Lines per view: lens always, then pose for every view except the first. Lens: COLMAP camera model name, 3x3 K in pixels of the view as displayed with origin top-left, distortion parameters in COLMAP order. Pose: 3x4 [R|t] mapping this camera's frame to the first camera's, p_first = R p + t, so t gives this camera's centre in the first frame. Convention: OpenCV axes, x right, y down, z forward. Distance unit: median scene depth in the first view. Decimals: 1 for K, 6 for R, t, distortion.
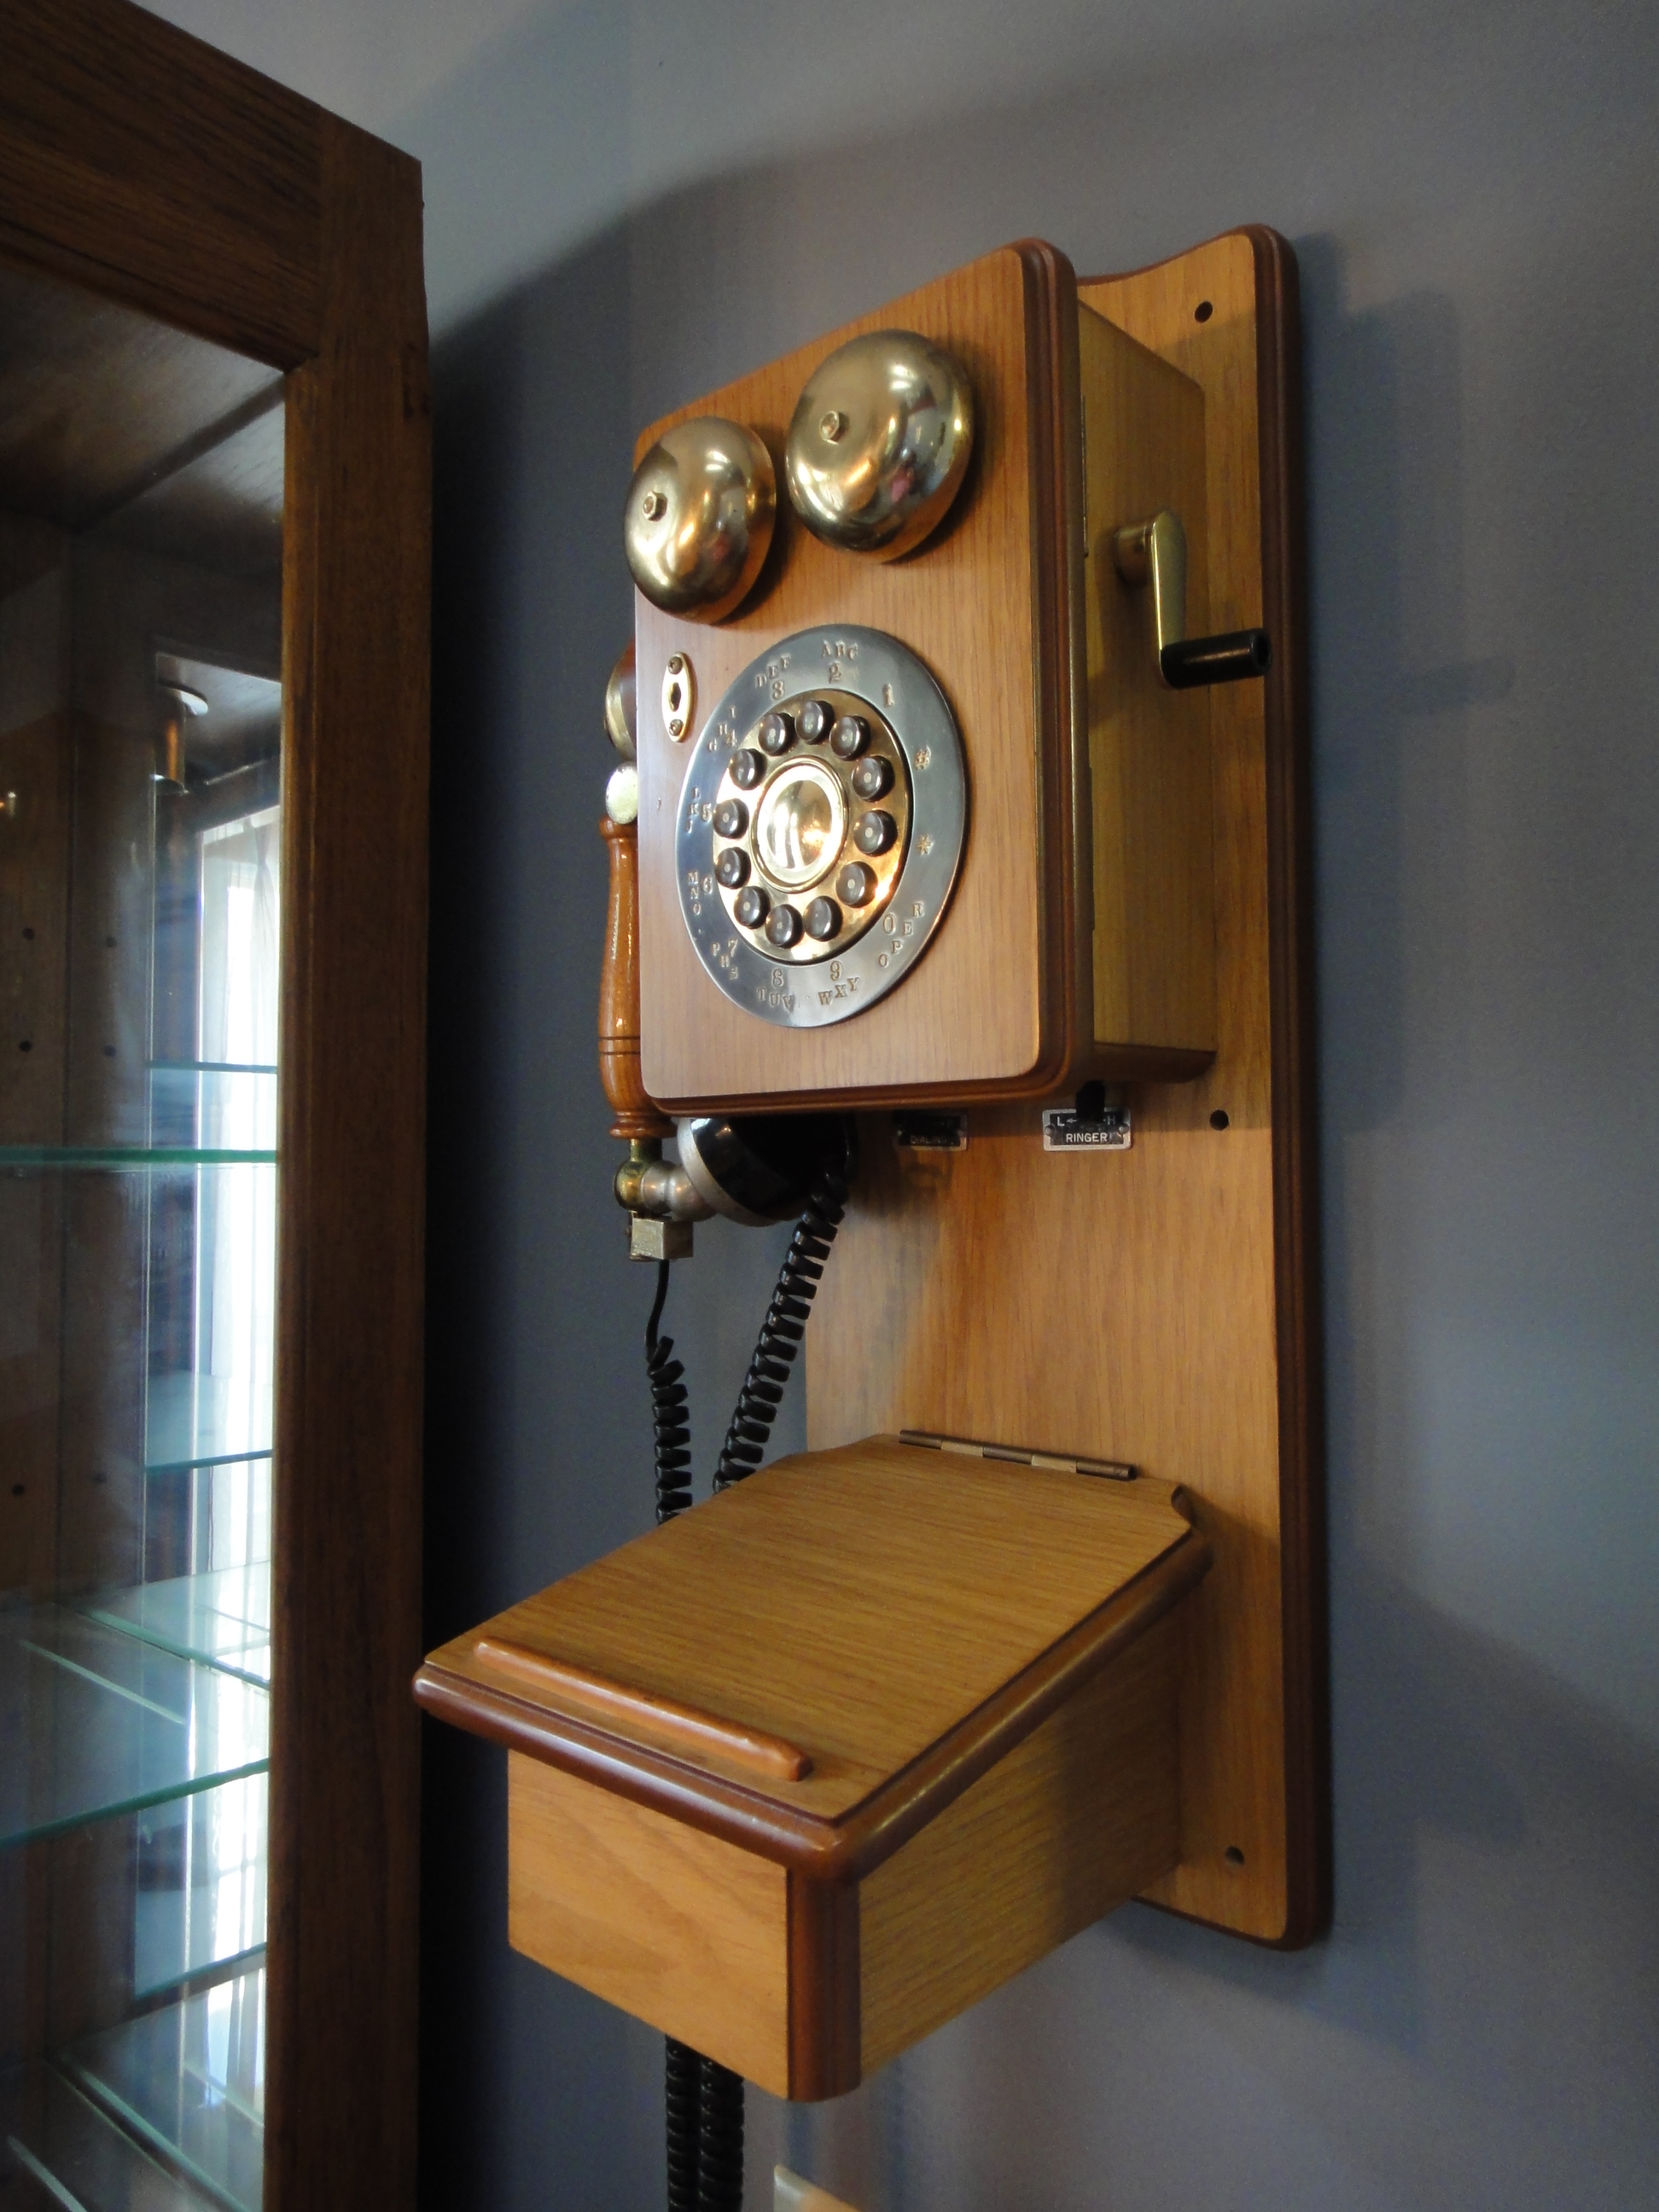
lens RADIAL K [[1561.9, 0, 793.5], [0, 1561.9, 1097.8], [0, 0, 1]] dist [0.006831, 0.003773]
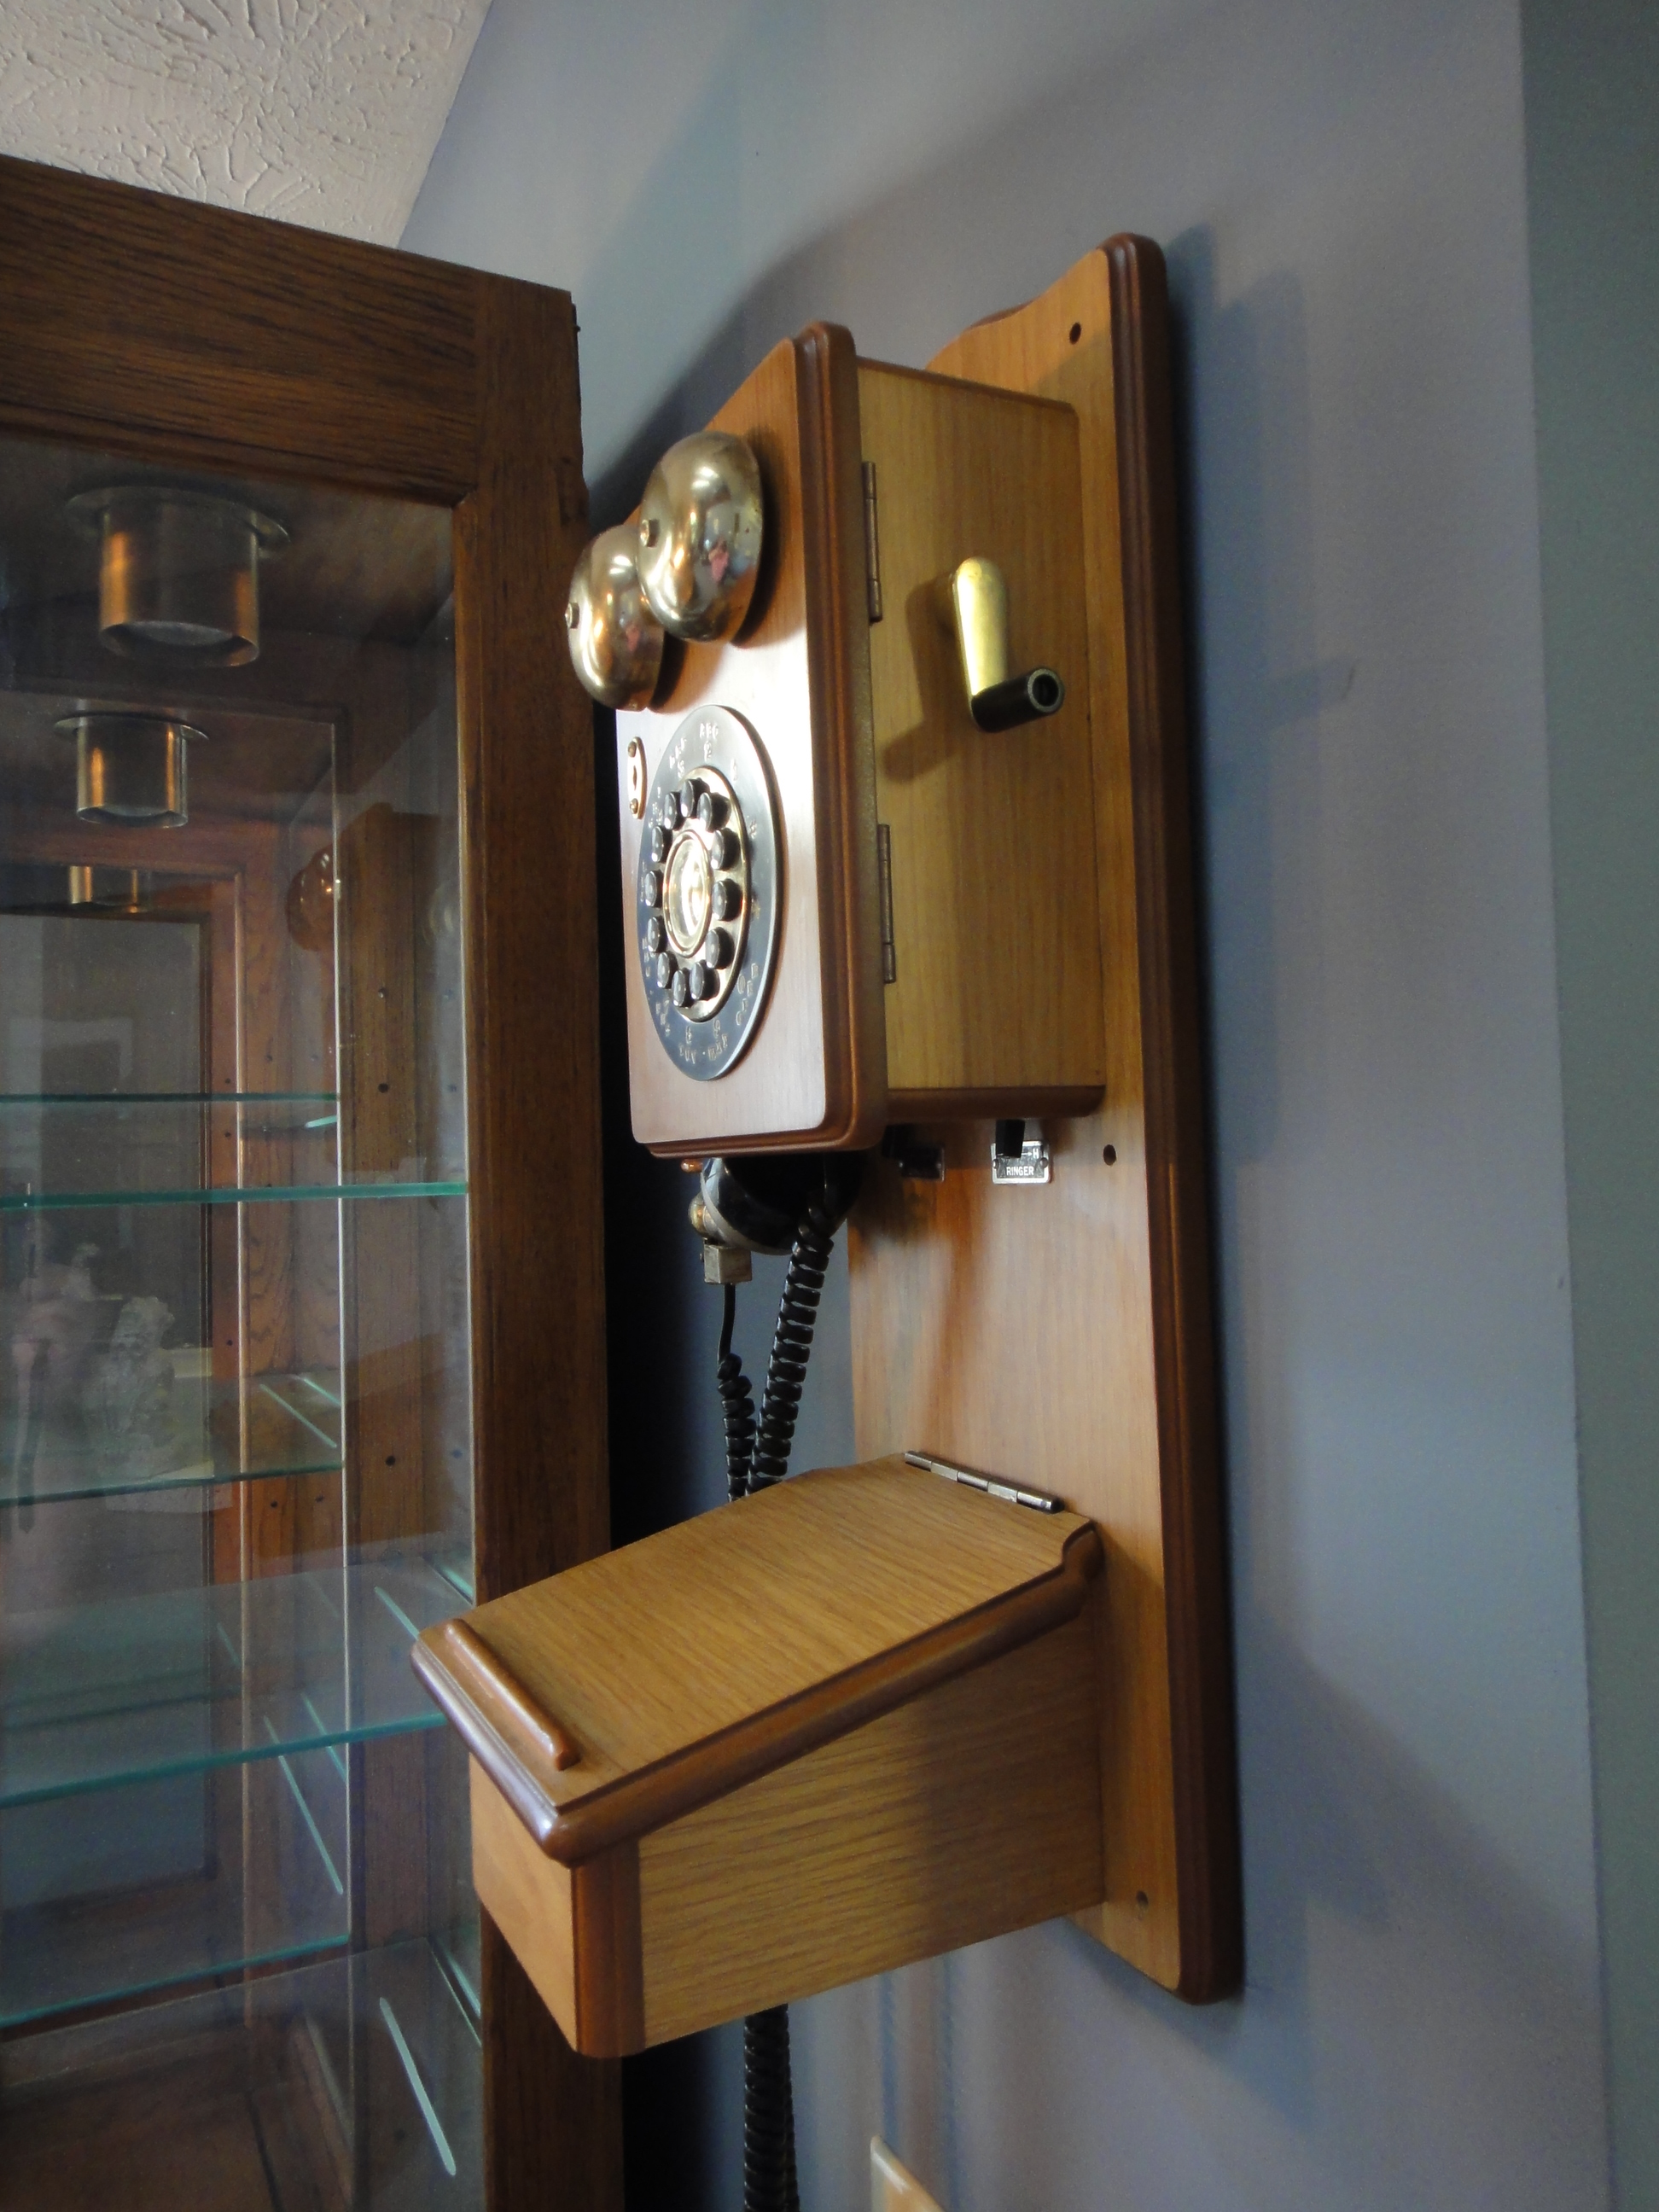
lens RADIAL K [[1539.1, 0, 812.0], [0, 1539.1, 1105.1], [0, 0, 1]] dist [0.008127, -0.000324]
pose [[0.940472, -0.034578, -0.338109, 0.413348], [0.038362, 0.999254, 0.004515, -0.027300], [0.337700, -0.017217, 0.941096, 0.022385]]
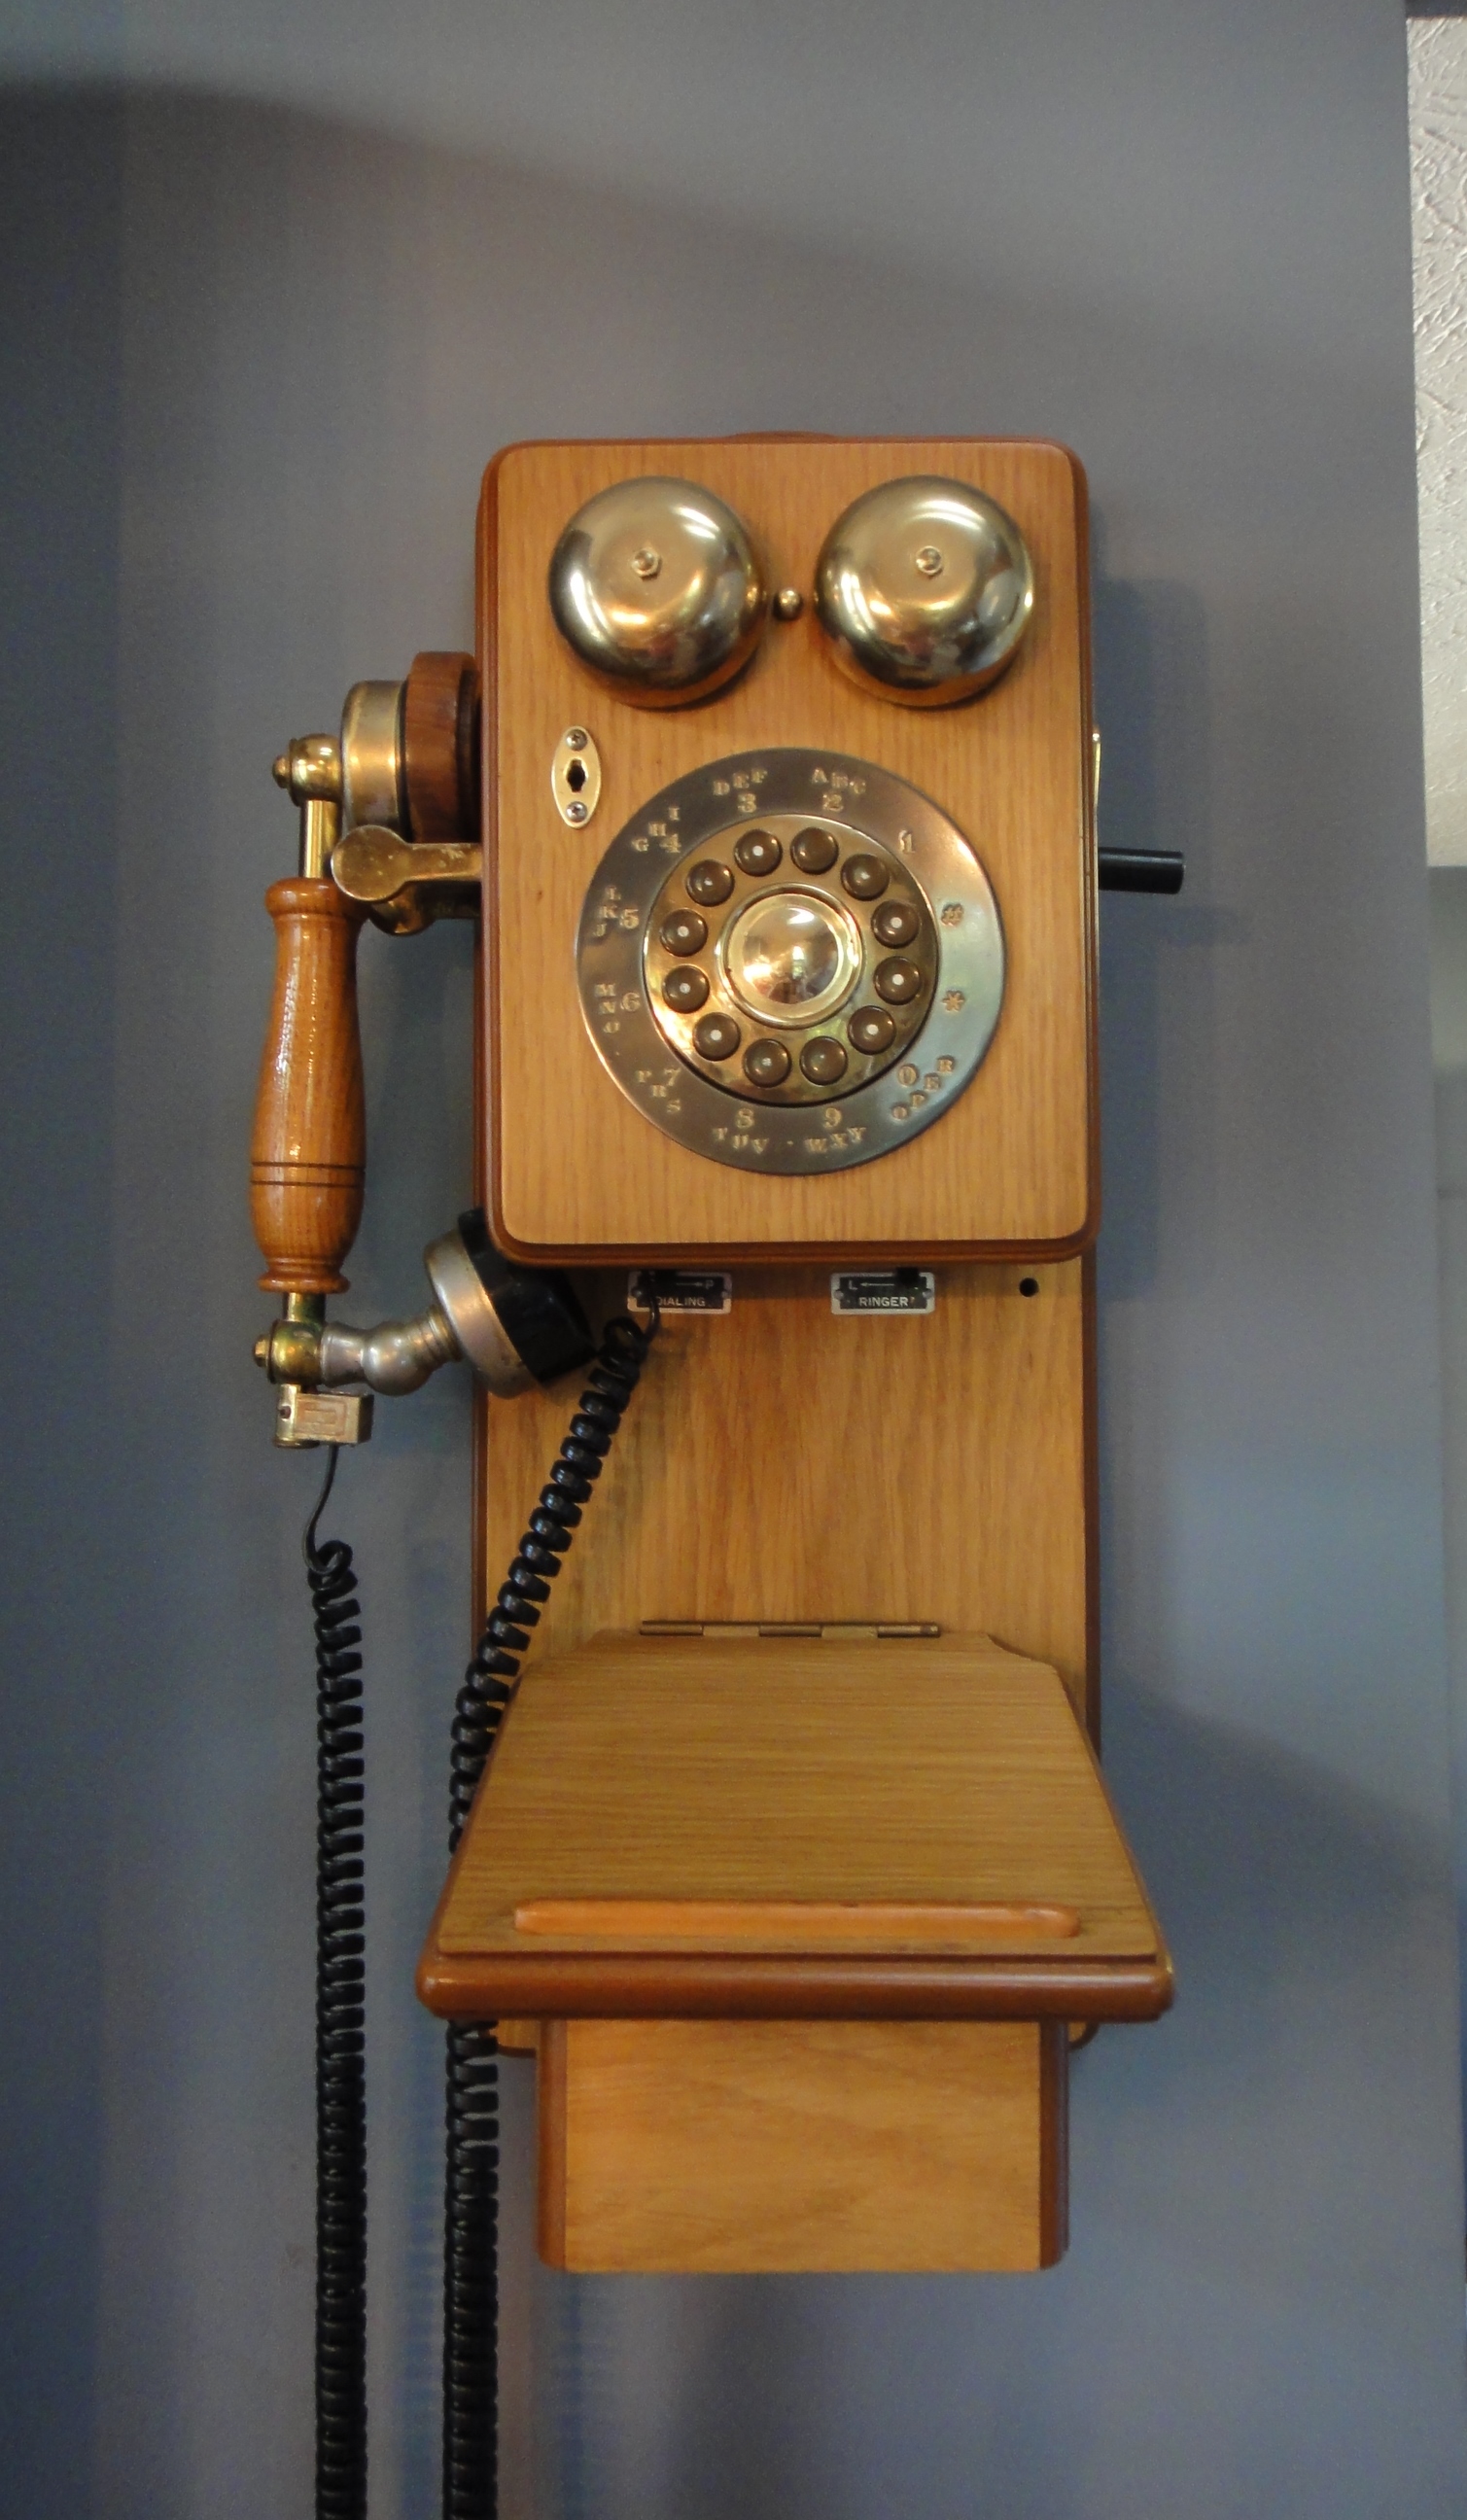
lens RADIAL K [[1806.3, 0, 737.2], [0, 1806.3, 1244.1], [0, 0, 1]] dist [0.002225, 0.001666]
pose [[0.736258, 0.045842, 0.675146, -0.691877], [-0.030634, 0.998938, -0.034421, 0.032582], [-0.676007, 0.004660, 0.736881, 0.216738]]
